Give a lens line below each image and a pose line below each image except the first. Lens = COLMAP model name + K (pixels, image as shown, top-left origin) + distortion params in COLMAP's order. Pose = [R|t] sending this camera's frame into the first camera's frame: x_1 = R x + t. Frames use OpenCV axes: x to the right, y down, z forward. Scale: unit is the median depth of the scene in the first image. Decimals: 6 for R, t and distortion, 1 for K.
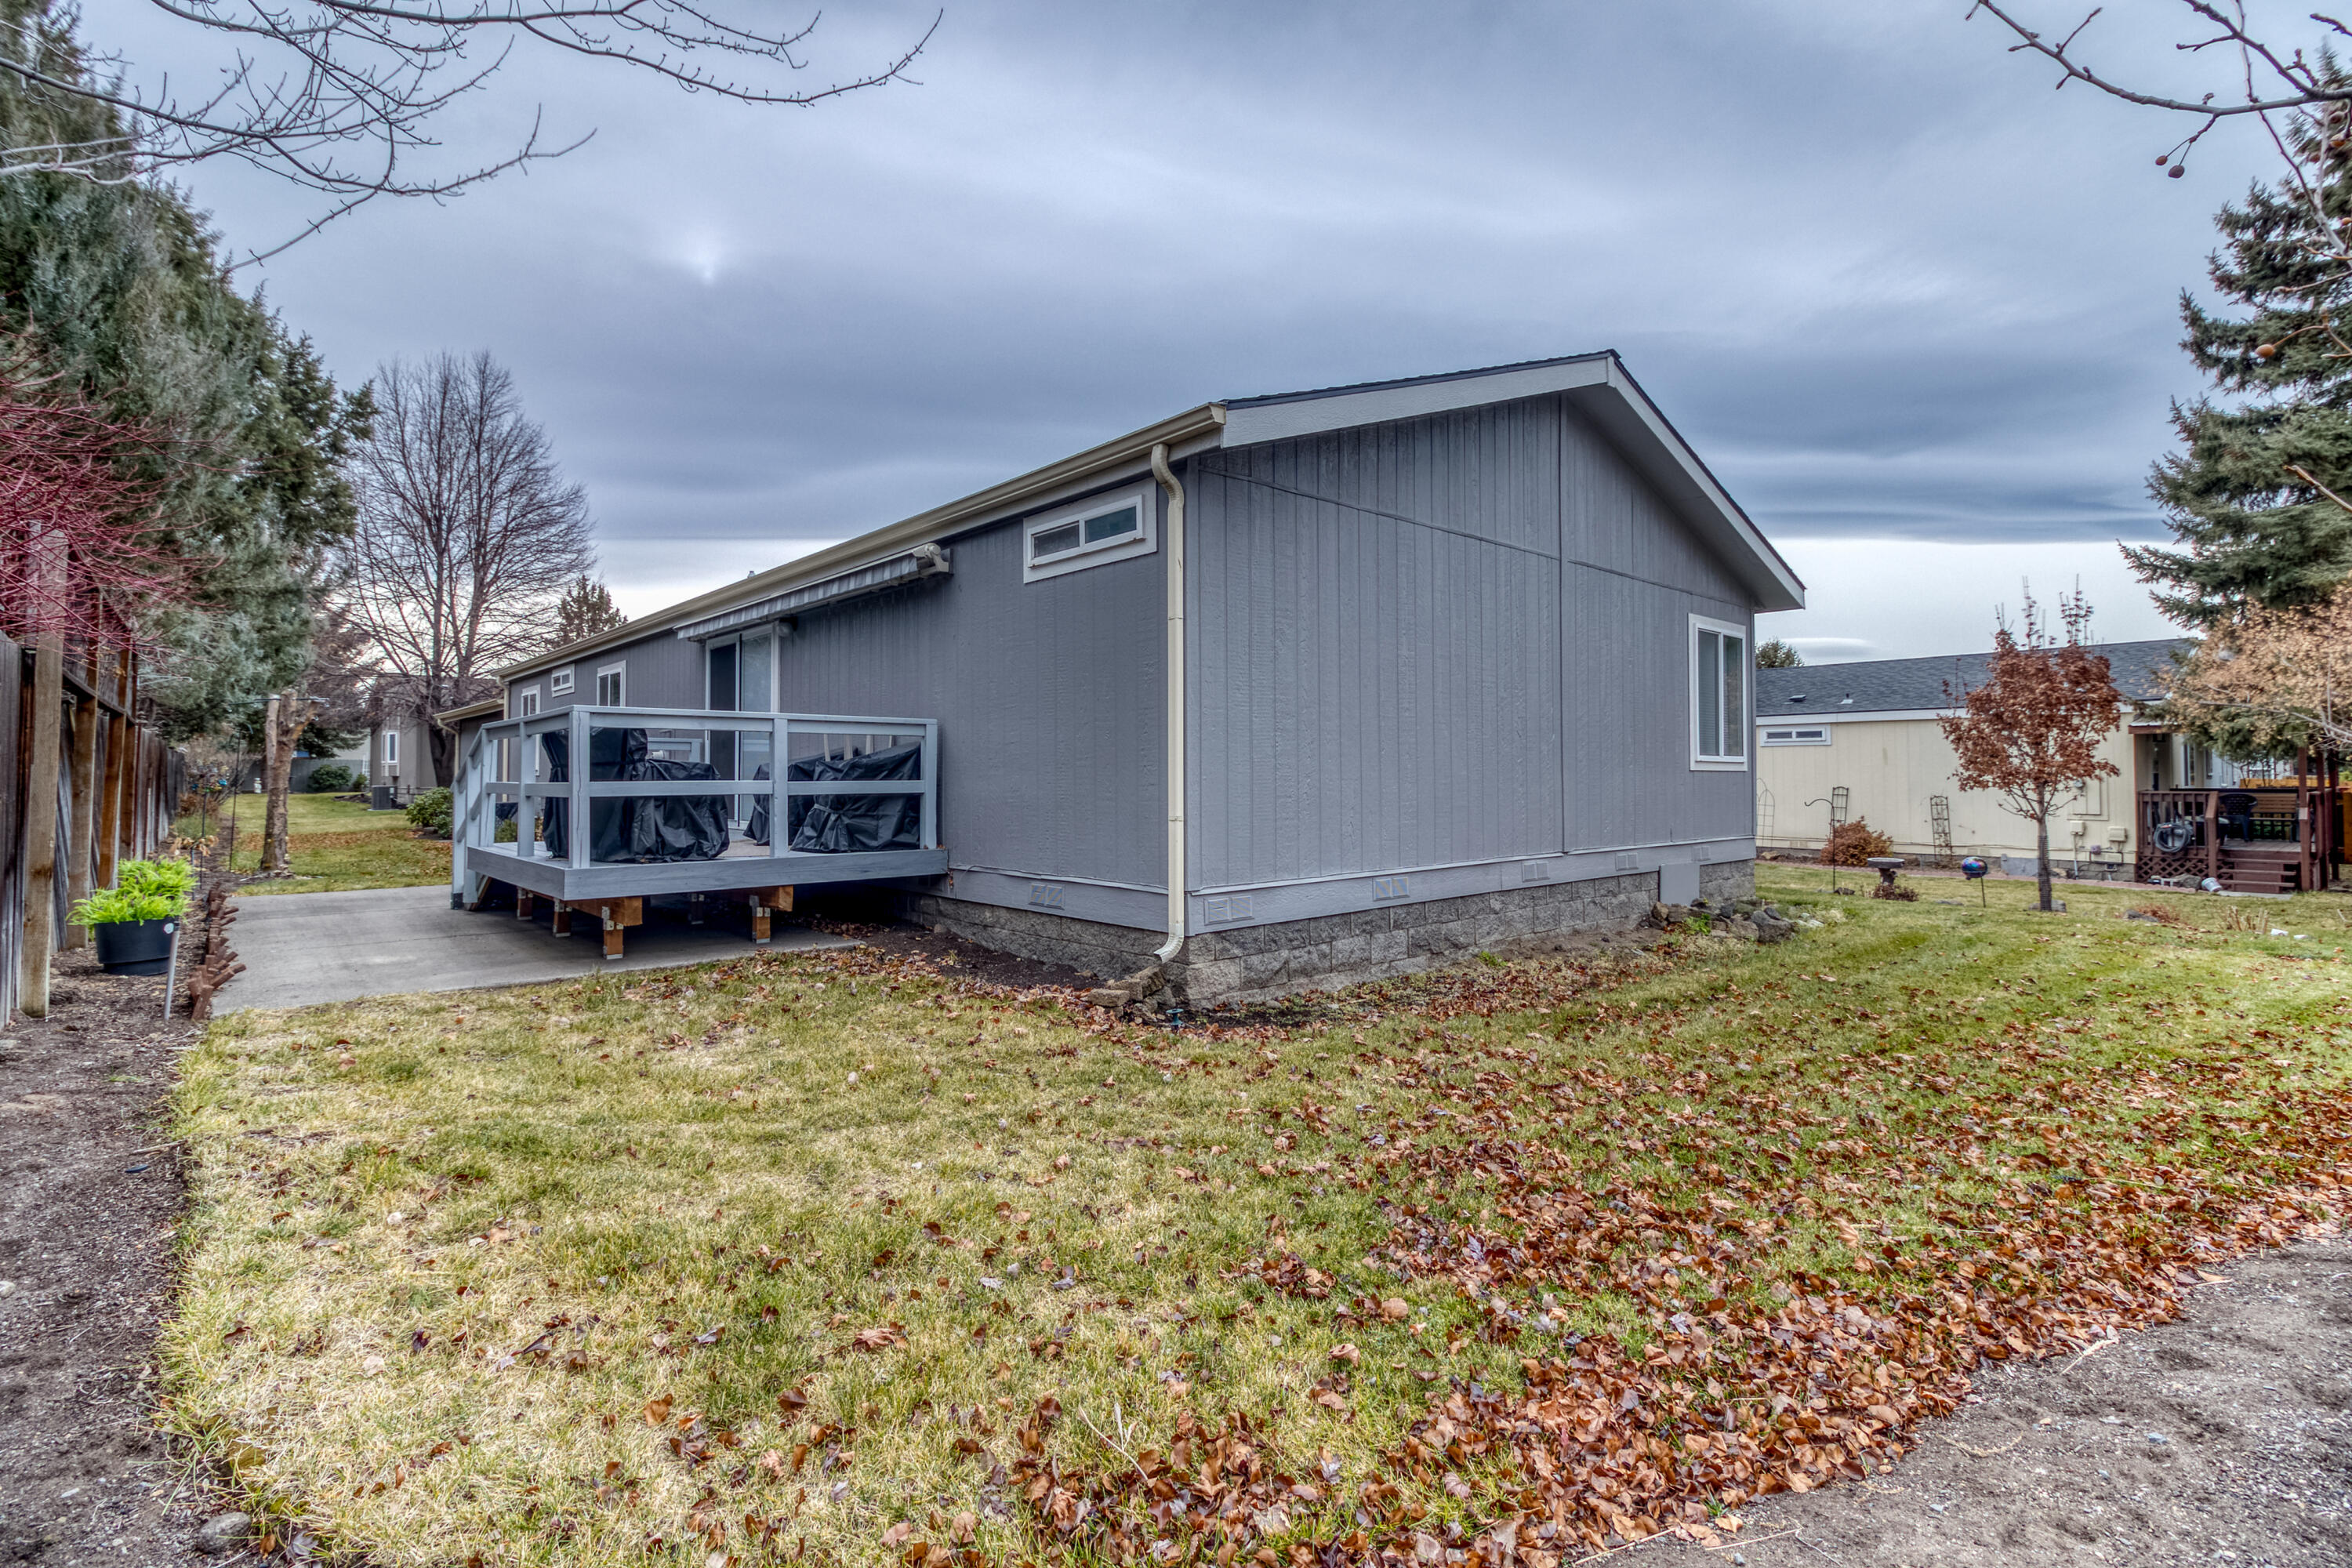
lens RADIAL K [[1104.1, 0, 1176.9], [0, 1104.1, 753.5], [0, 0, 1]] dist [-0.001543, -0.000391]
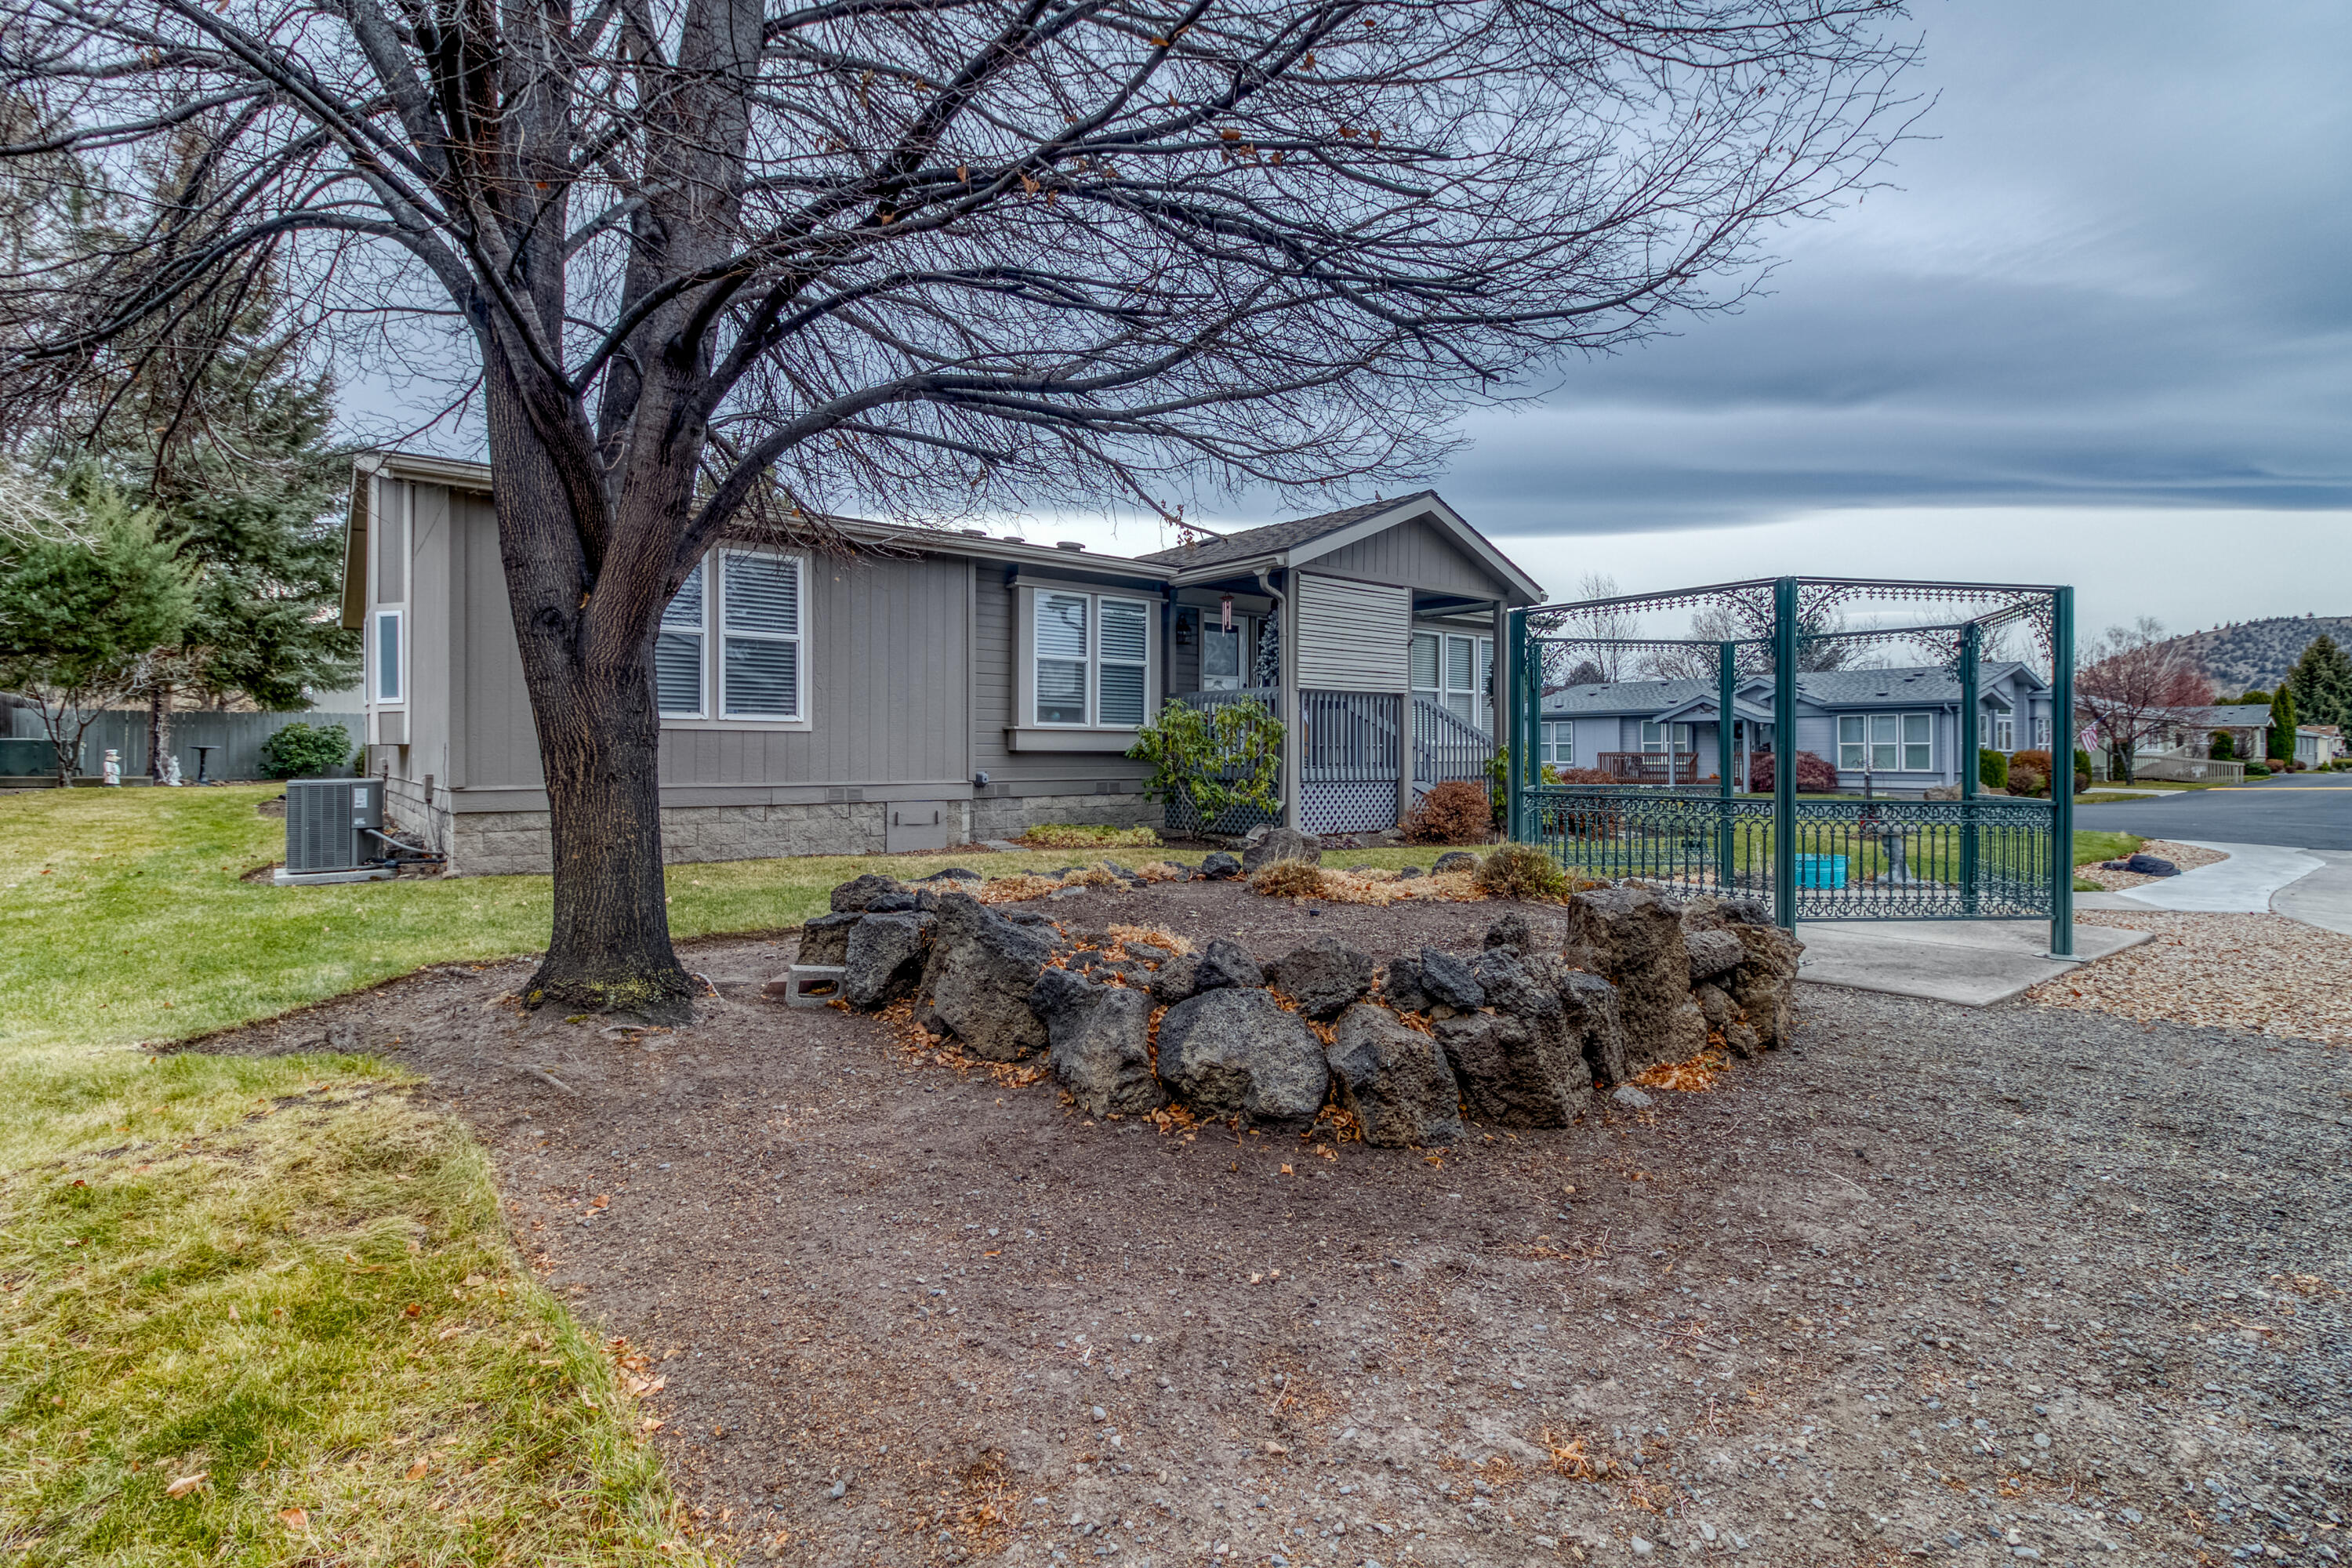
lens RADIAL K [[1104.1, 0, 1176.9], [0, 1104.1, 753.5], [0, 0, 1]] dist [-0.001543, -0.000391]
pose [[0.998766, 0.003110, -0.049569, -0.367914], [-0.002199, 0.999828, 0.018421, 0.013638], [0.049618, -0.018289, 0.998601, 0.544572]]
